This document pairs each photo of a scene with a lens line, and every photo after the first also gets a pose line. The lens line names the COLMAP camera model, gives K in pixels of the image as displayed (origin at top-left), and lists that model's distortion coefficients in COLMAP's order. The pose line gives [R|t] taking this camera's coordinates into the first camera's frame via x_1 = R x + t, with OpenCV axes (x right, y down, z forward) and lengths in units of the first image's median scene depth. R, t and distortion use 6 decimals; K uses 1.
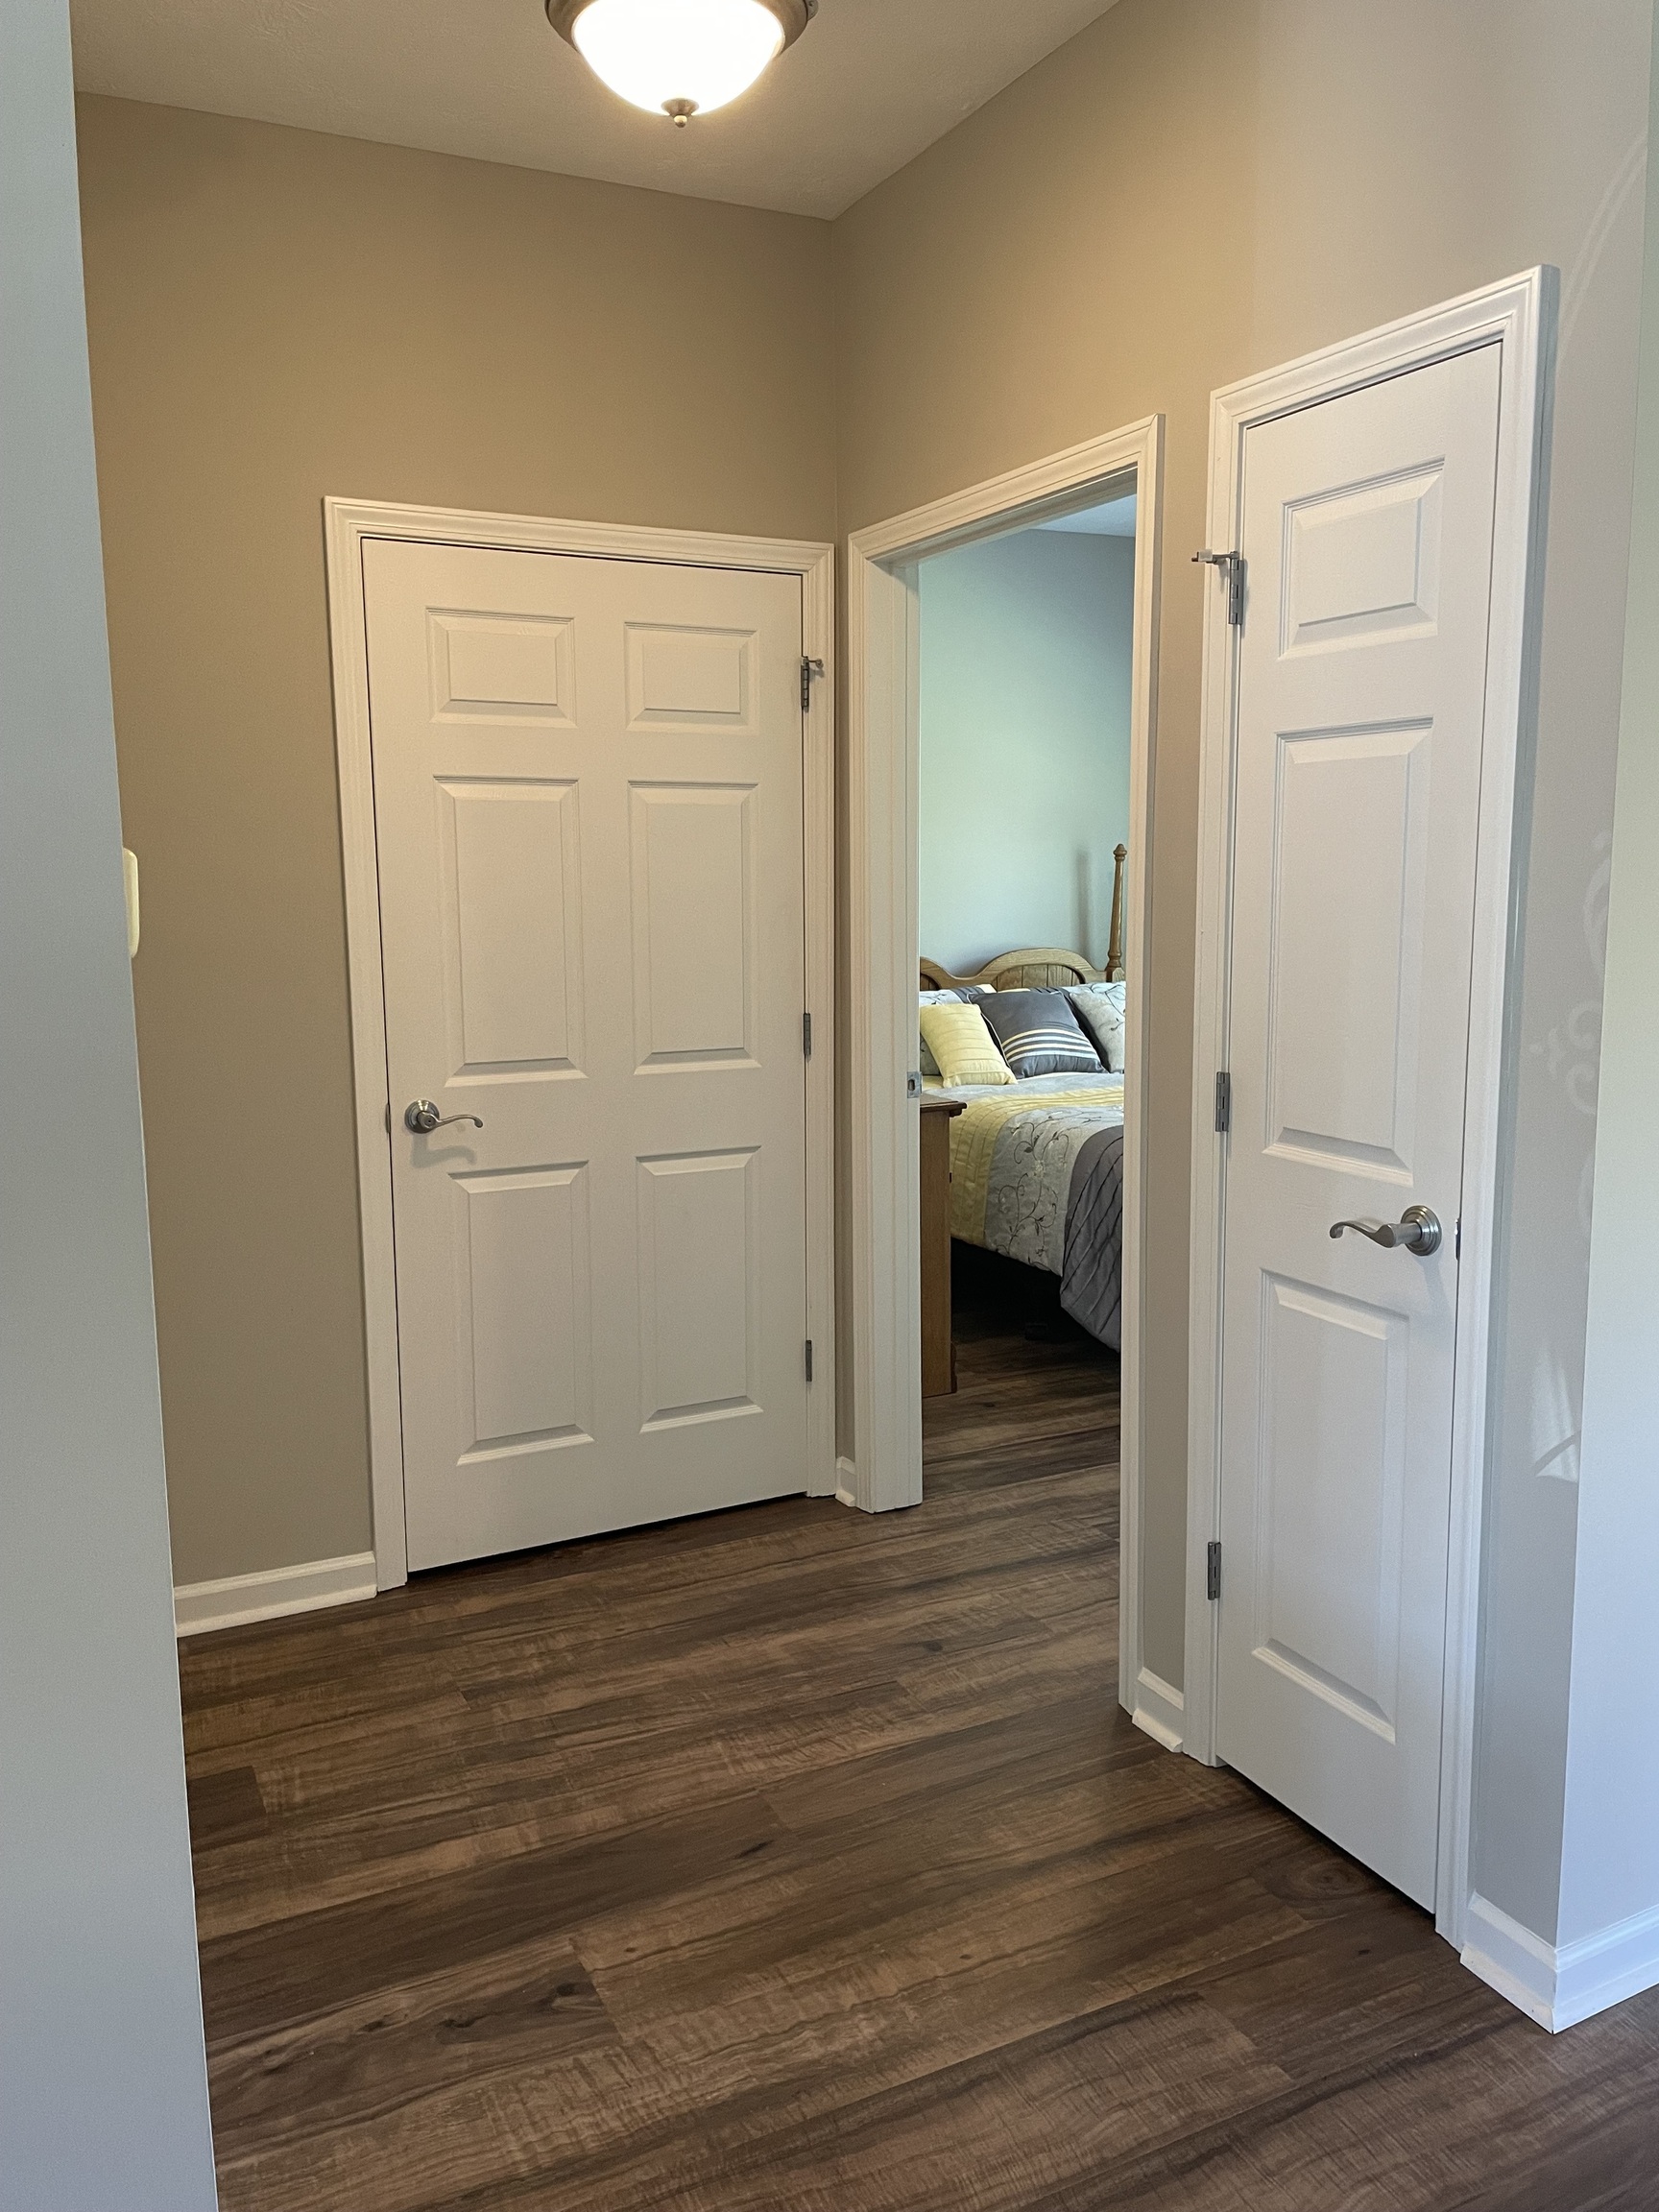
lens RADIAL K [[1657.6, 0, 838.7], [0, 1657.6, 1095.0], [0, 0, 1]] dist [0.021688, -0.033043]
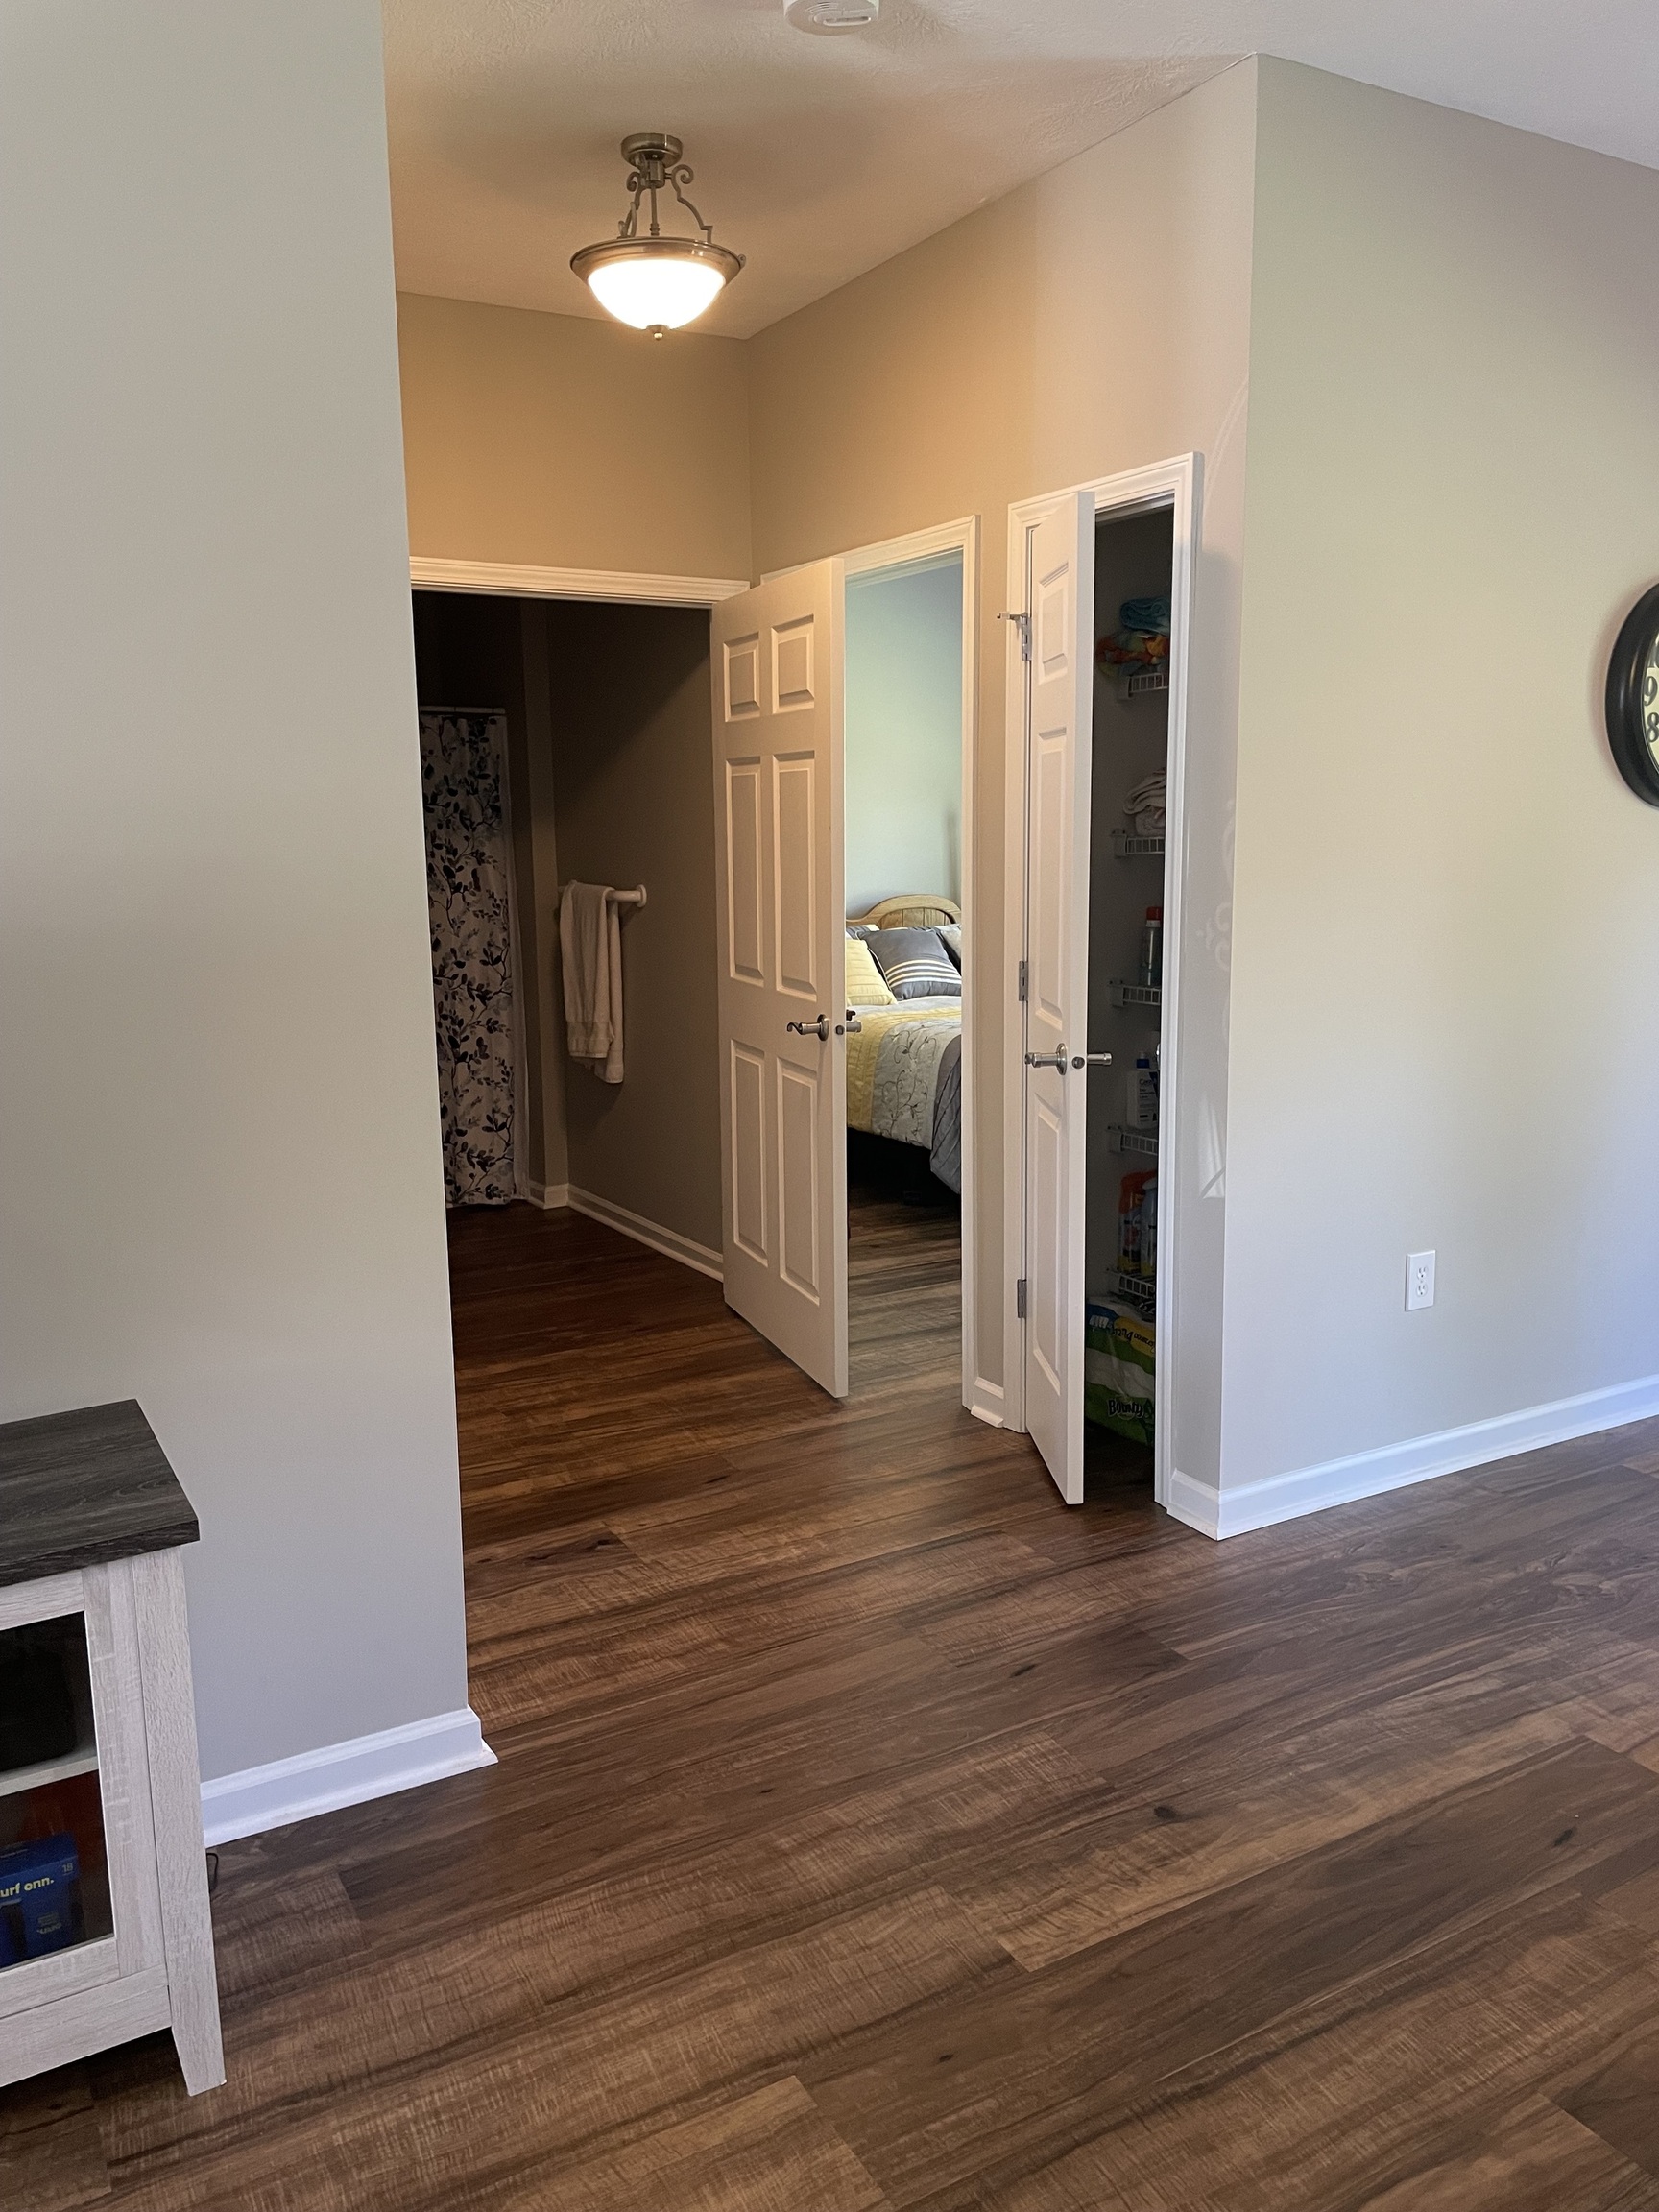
lens RADIAL K [[1657.6, 0, 812.3], [0, 1657.6, 1111.2], [0, 0, 1]] dist [0.021688, -0.033043]
pose [[0.998769, -0.014109, 0.047550, -0.028776], [0.012571, 0.999393, 0.032502, 0.066050], [-0.047979, -0.031864, 0.998340, -0.454585]]
